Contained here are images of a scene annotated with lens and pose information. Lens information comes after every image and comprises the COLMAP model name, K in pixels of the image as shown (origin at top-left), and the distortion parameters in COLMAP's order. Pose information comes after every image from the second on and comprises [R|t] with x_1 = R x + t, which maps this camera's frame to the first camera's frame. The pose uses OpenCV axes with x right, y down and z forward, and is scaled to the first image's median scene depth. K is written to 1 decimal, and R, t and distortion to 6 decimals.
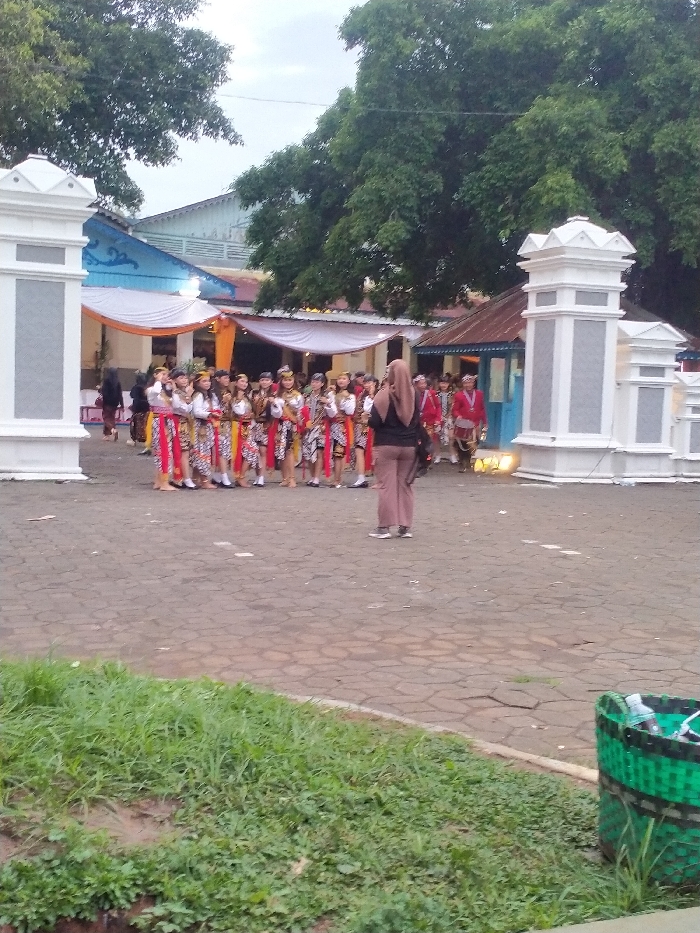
lens RADIAL K [[972.3, 0, 350.0], [0, 972.3, 466.5], [0, 0, 1]] dist [0.053962, 0.004298]
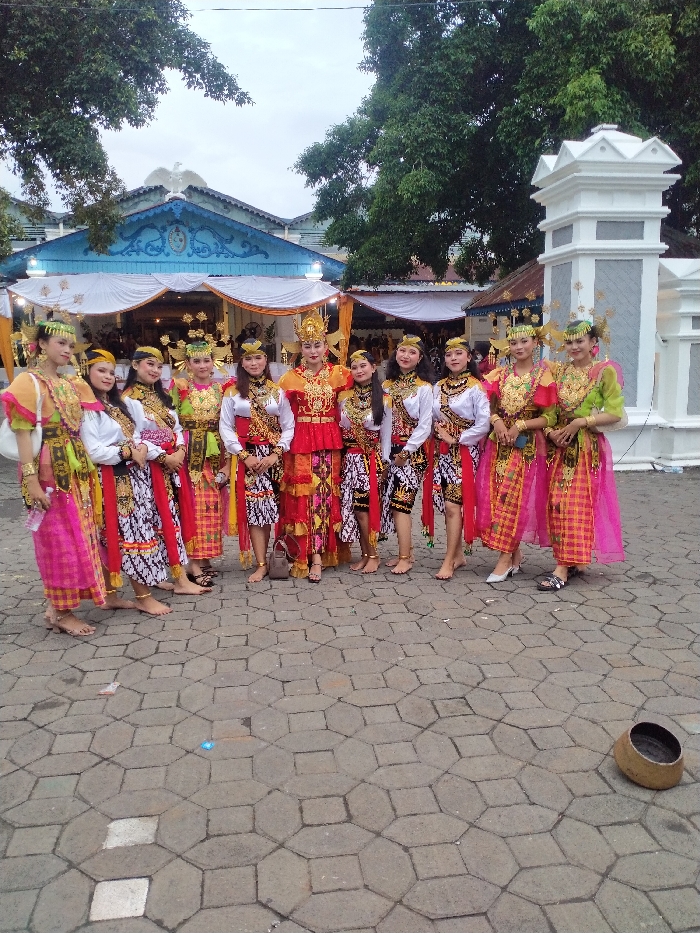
lens RADIAL K [[736.1, 0, 350.0], [0, 736.1, 466.5], [0, 0, 1]] dist [0.004357, -0.005792]
pose [[0.975027, -0.013780, -0.221658, 0.158138], [0.029882, 0.997137, 0.069455, -0.032211], [0.220066, -0.074344, 0.972648, 0.360217]]
